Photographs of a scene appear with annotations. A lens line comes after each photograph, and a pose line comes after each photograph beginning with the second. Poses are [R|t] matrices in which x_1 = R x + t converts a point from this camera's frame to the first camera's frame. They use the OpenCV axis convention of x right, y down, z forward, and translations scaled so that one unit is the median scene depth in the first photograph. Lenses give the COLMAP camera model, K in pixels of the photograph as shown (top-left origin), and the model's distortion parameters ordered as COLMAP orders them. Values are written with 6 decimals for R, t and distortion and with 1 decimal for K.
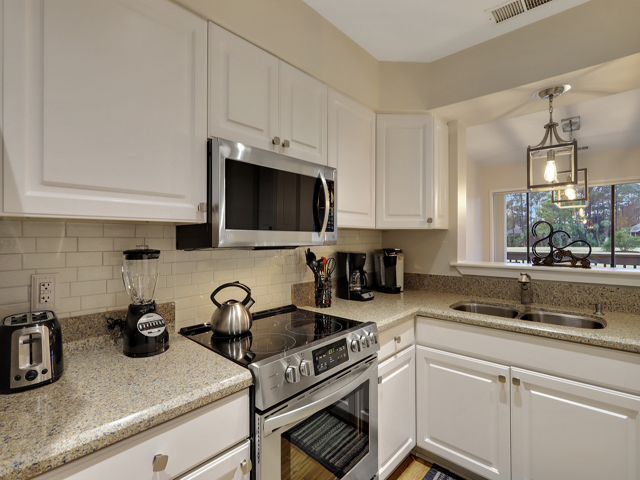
lens RADIAL K [[308.0, 0, 320.0], [0, 308.0, 240.0], [0, 0, 1]] dist [0.001067, 0.000222]
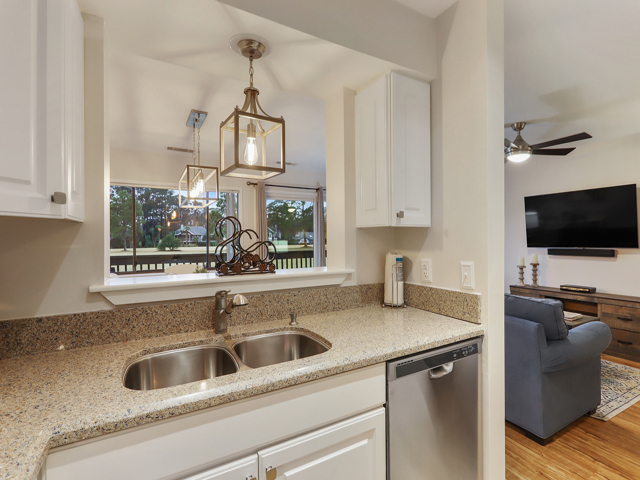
lens RADIAL K [[310.3, 0, 320.0], [0, 310.3, 240.0], [0, 0, 1]] dist [0.003221, 0.000437]
pose [[0.335812, -0.002742, 0.941925, 0.084793], [0.009349, 0.999956, -0.000422, -0.001125], [-0.941883, 0.008948, 0.335823, 0.627890]]
